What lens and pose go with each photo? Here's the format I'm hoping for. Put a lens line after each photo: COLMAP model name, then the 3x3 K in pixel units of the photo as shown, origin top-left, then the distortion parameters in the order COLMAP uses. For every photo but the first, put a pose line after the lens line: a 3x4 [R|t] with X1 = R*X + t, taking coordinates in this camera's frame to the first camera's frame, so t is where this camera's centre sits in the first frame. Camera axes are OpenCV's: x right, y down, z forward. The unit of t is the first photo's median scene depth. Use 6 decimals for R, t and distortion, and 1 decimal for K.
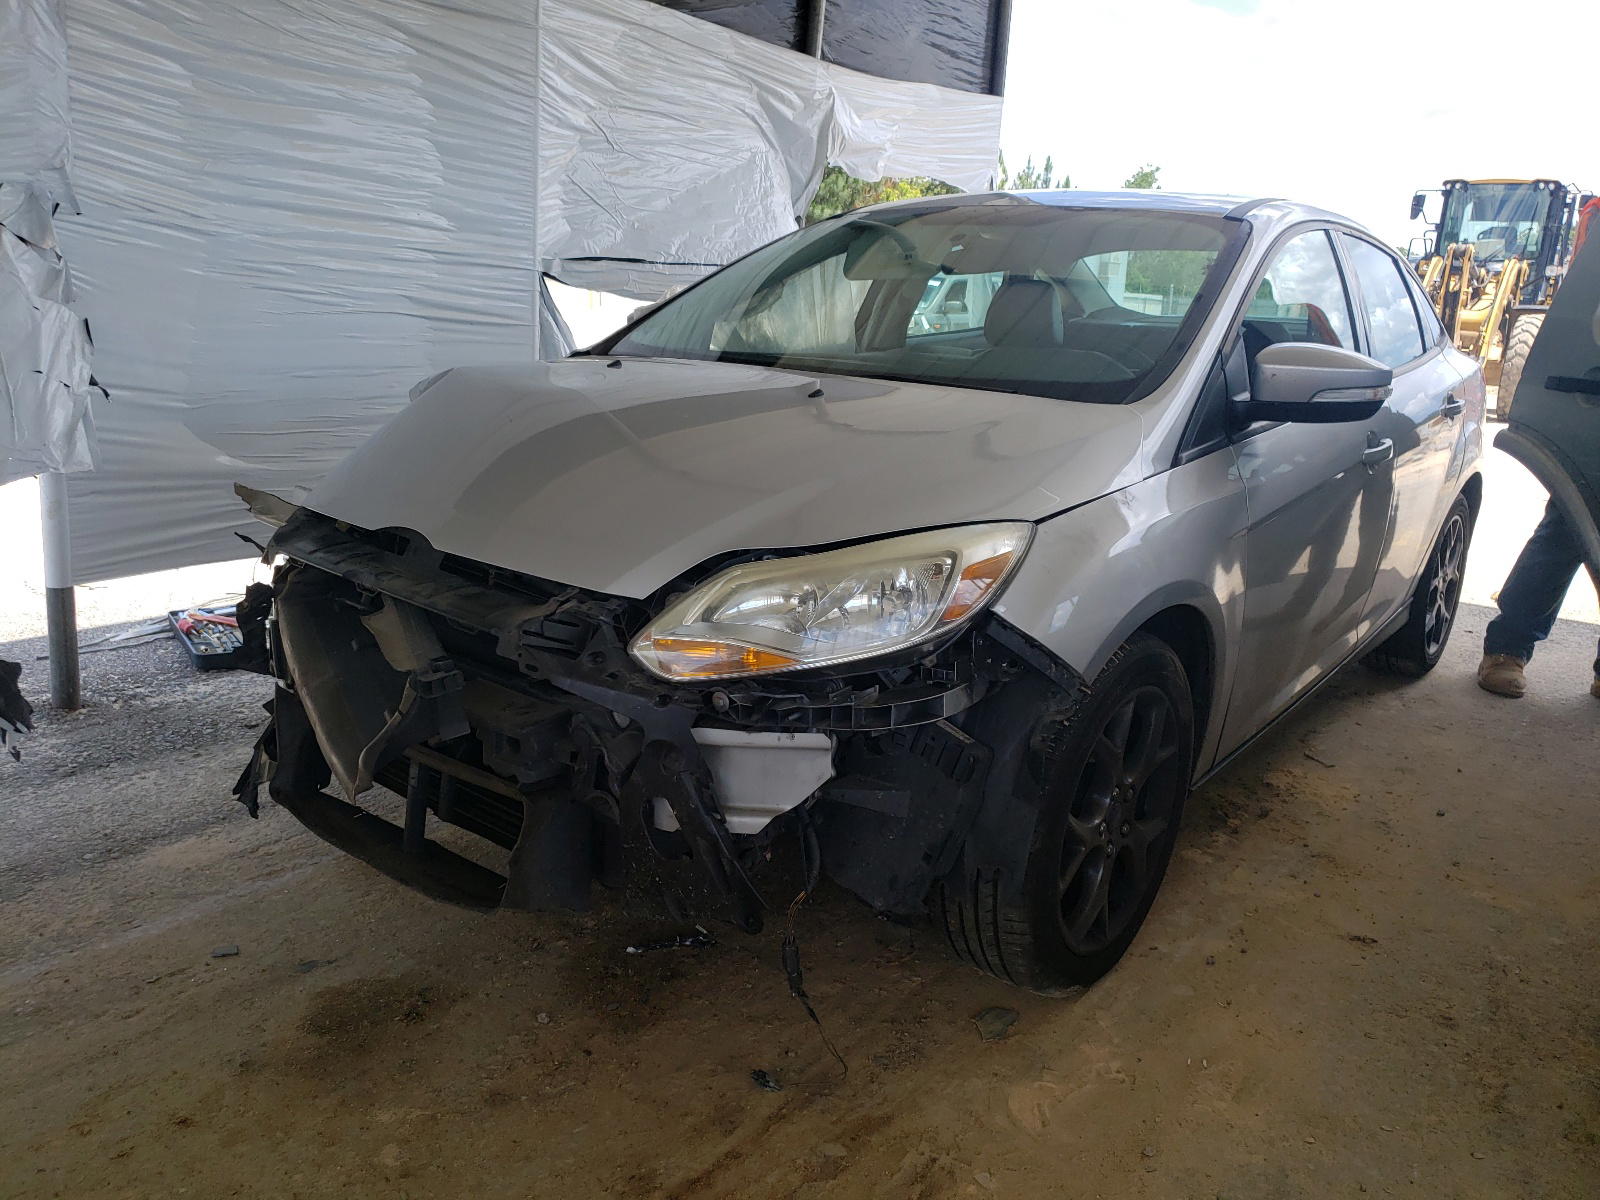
lens RADIAL K [[1216.7, 0, 794.8], [0, 1216.7, 597.5], [0, 0, 1]] dist [0.005825, 0.011923]
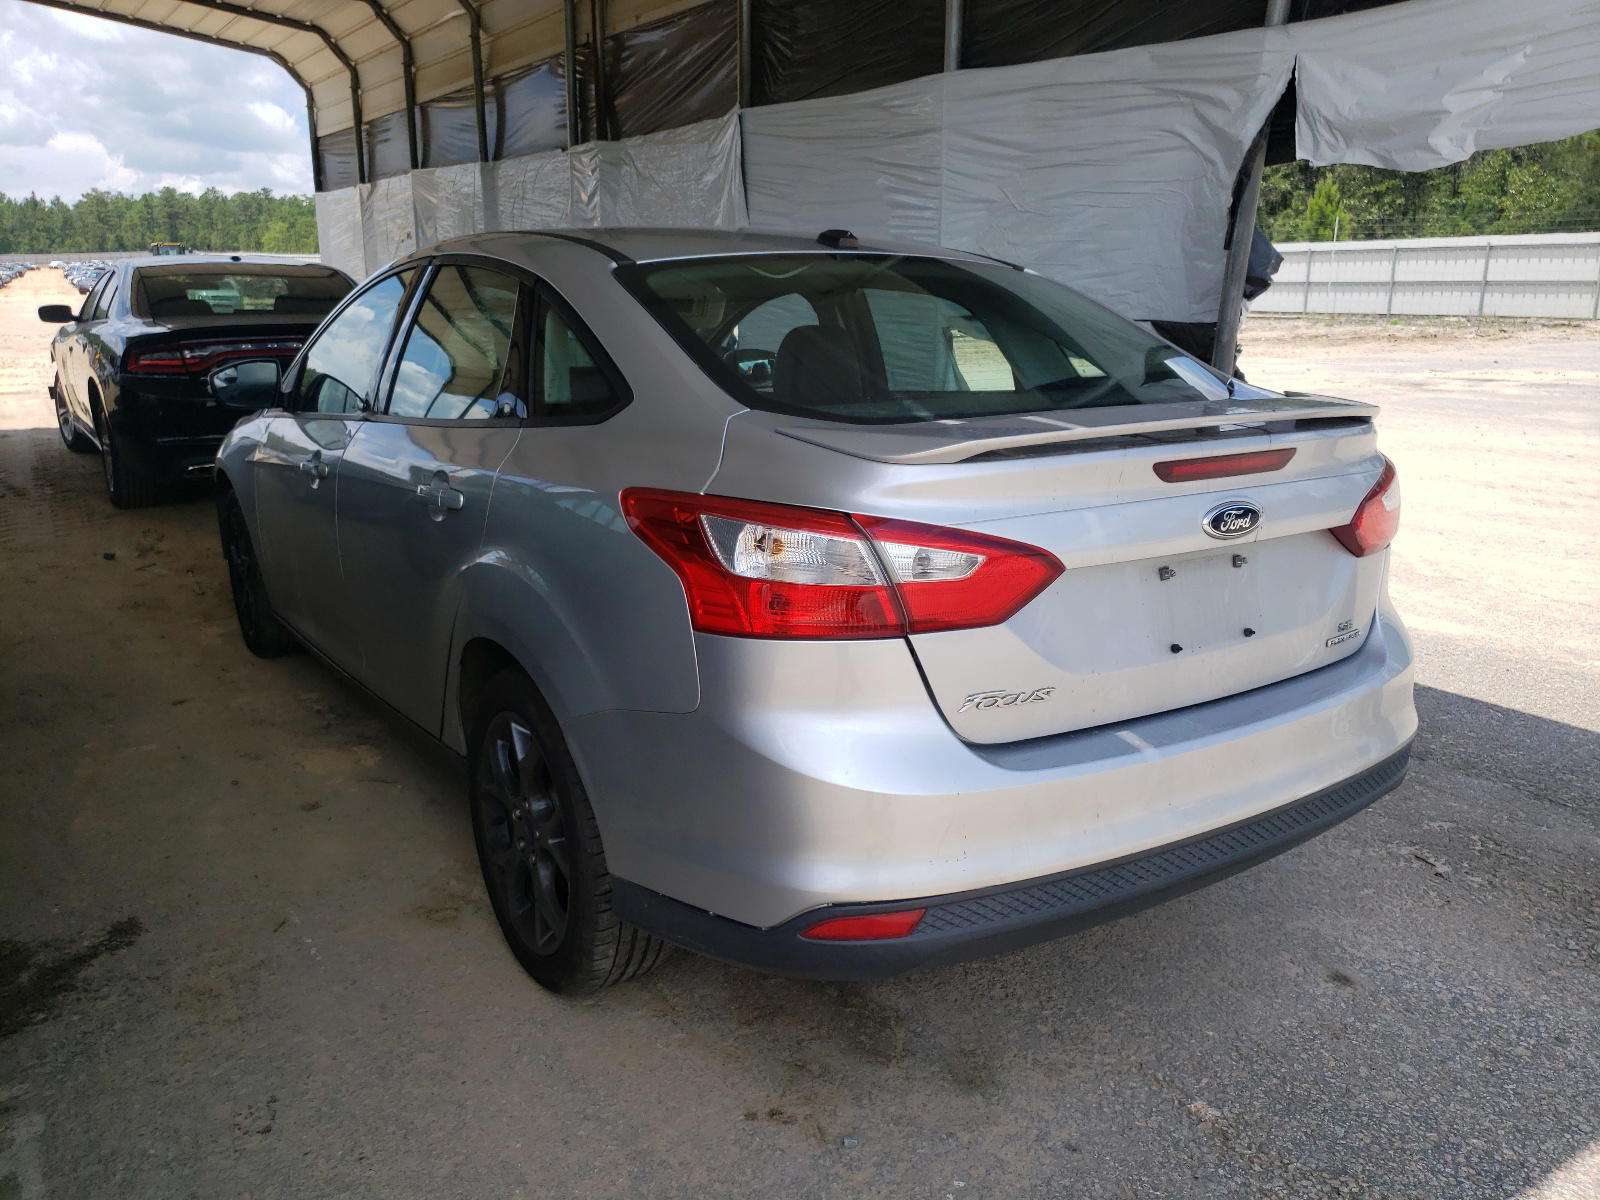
lens RADIAL K [[1216.7, 0, 799.7], [0, 1216.7, 601.8], [0, 0, 1]] dist [0.005825, 0.011923]
pose [[-0.290310, 0.209583, -0.933700, 1.326686], [-0.244261, 0.927170, 0.284064, -0.417327], [0.925233, 0.310533, -0.217974, 1.582976]]
